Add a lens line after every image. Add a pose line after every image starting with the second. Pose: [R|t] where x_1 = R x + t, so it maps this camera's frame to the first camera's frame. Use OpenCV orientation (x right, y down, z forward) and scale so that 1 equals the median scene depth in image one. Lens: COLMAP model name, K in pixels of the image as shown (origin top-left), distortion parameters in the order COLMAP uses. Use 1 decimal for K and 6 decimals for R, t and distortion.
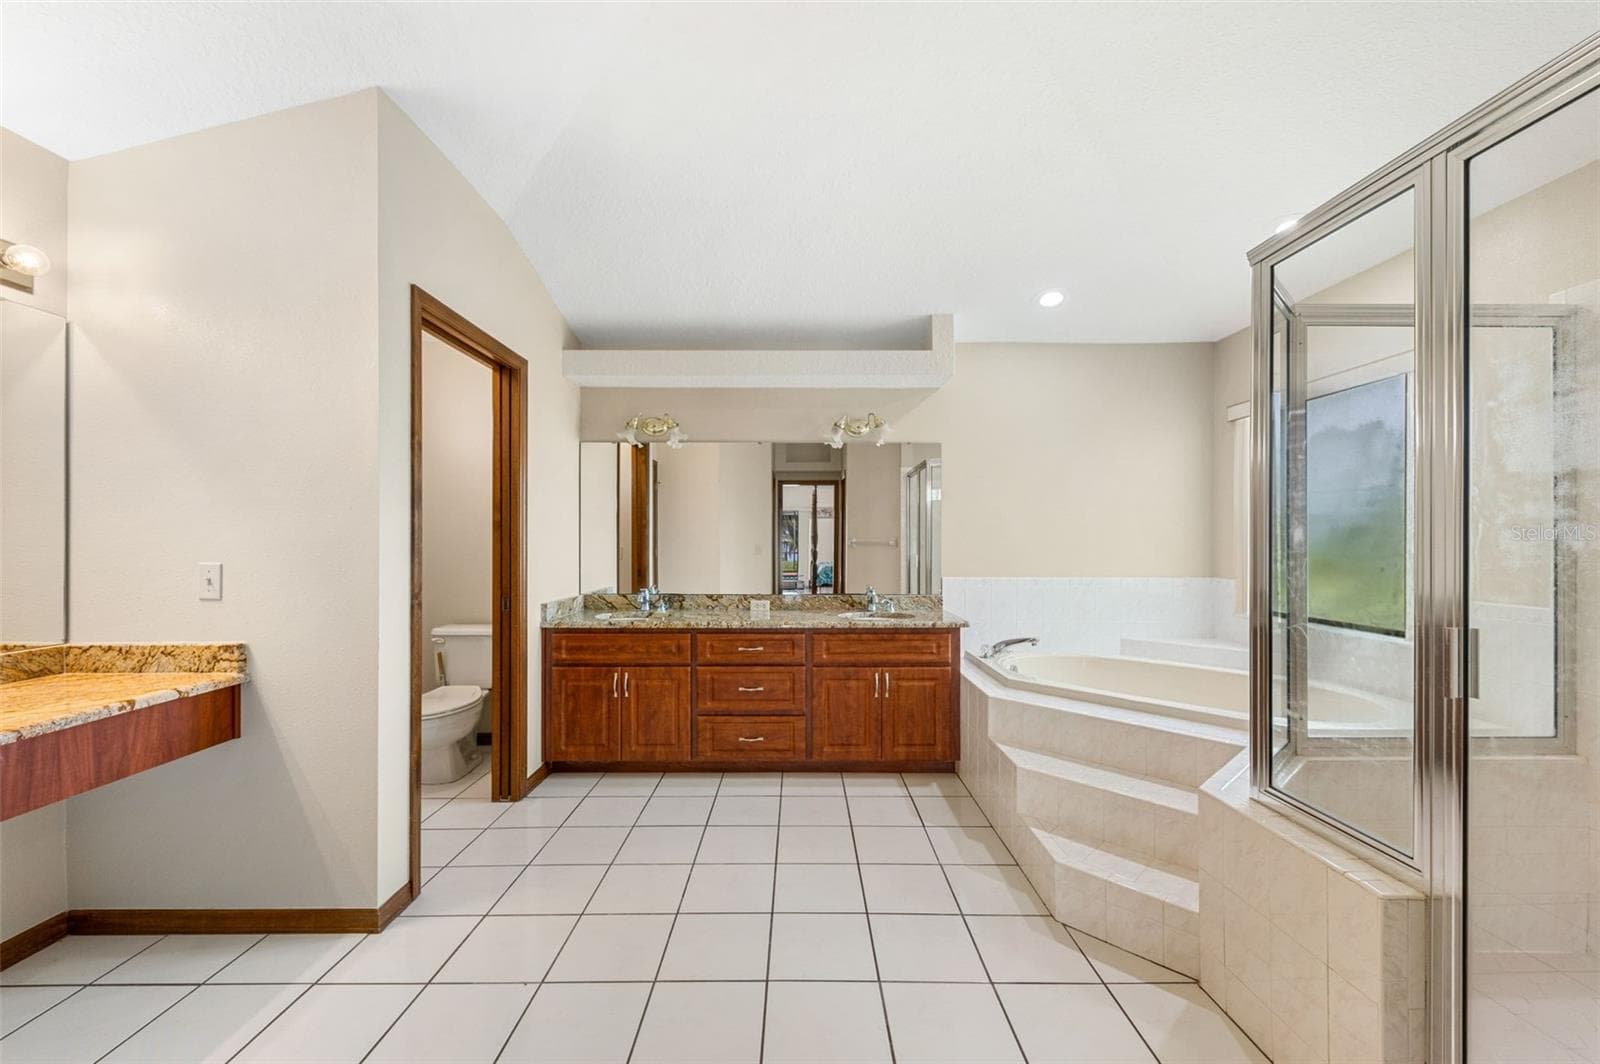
lens RADIAL K [[656.2, 0, 790.9], [0, 656.2, 535.5], [0, 0, 1]] dist [0.020730, -0.009842]
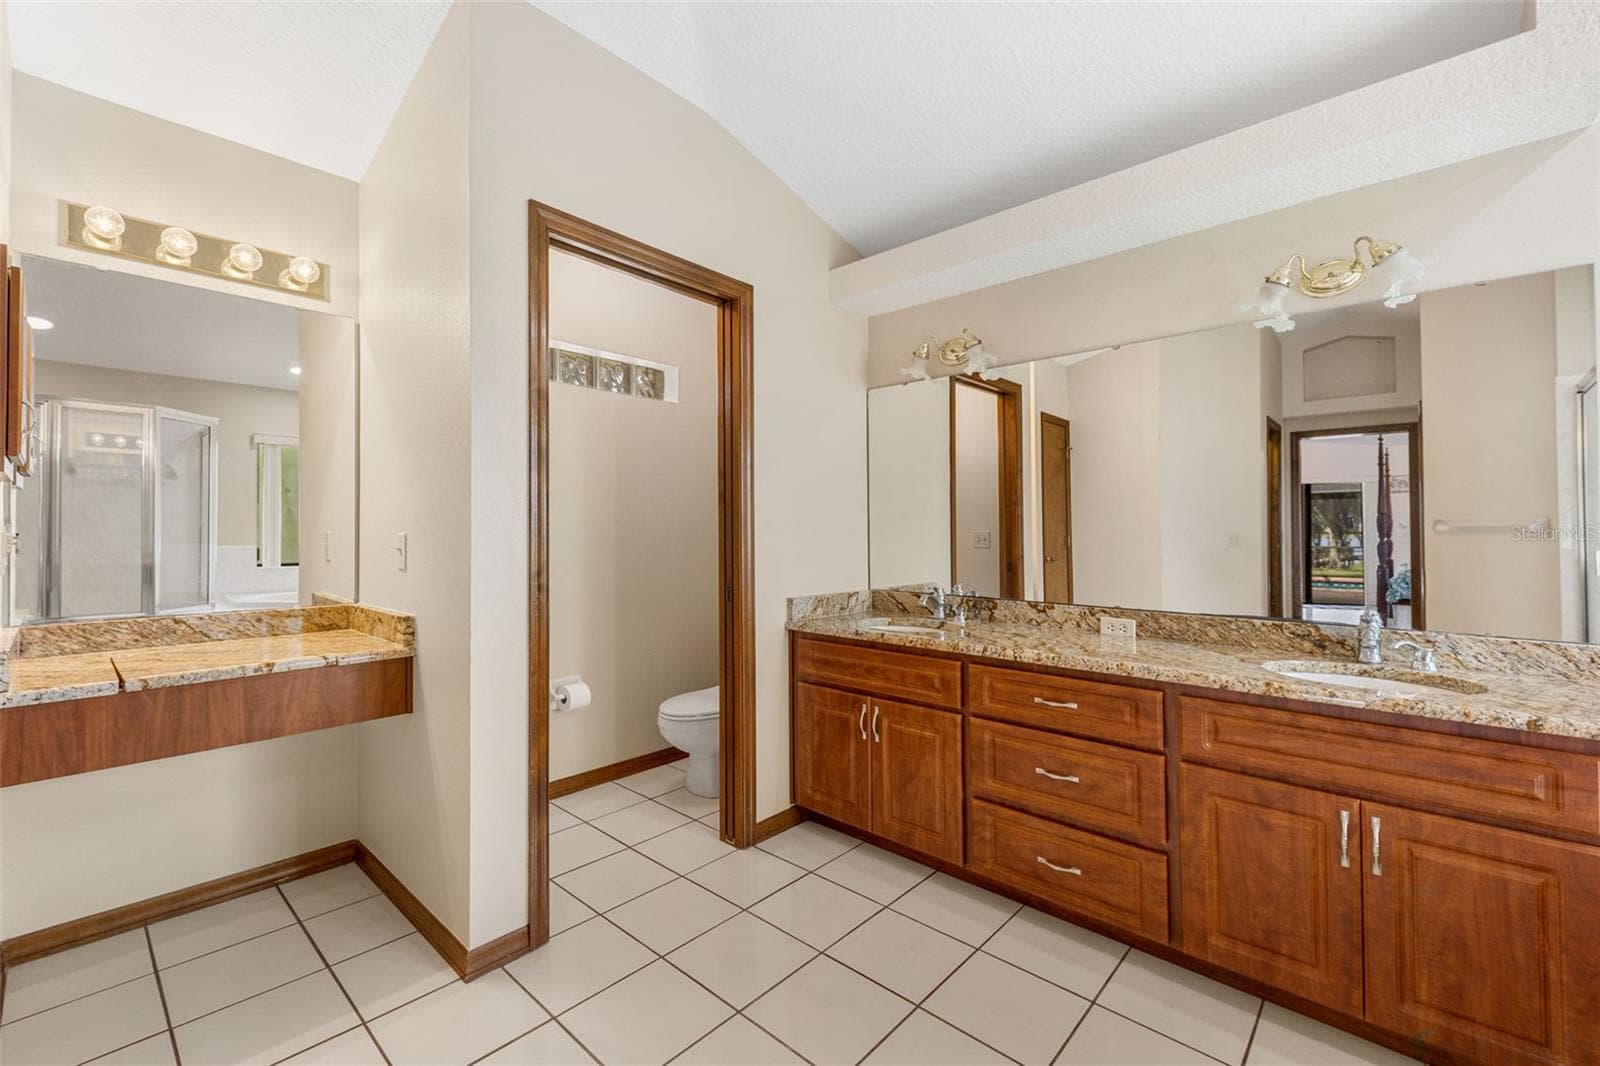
lens RADIAL K [[676.2, 0, 795.3], [0, 676.2, 518.5], [0, 0, 1]] dist [0.016323, -0.006727]
pose [[0.735121, -0.012922, -0.677813, 0.170943], [0.001031, 0.999838, -0.017943, 0.024752], [0.677935, 0.012492, 0.735016, 0.420697]]
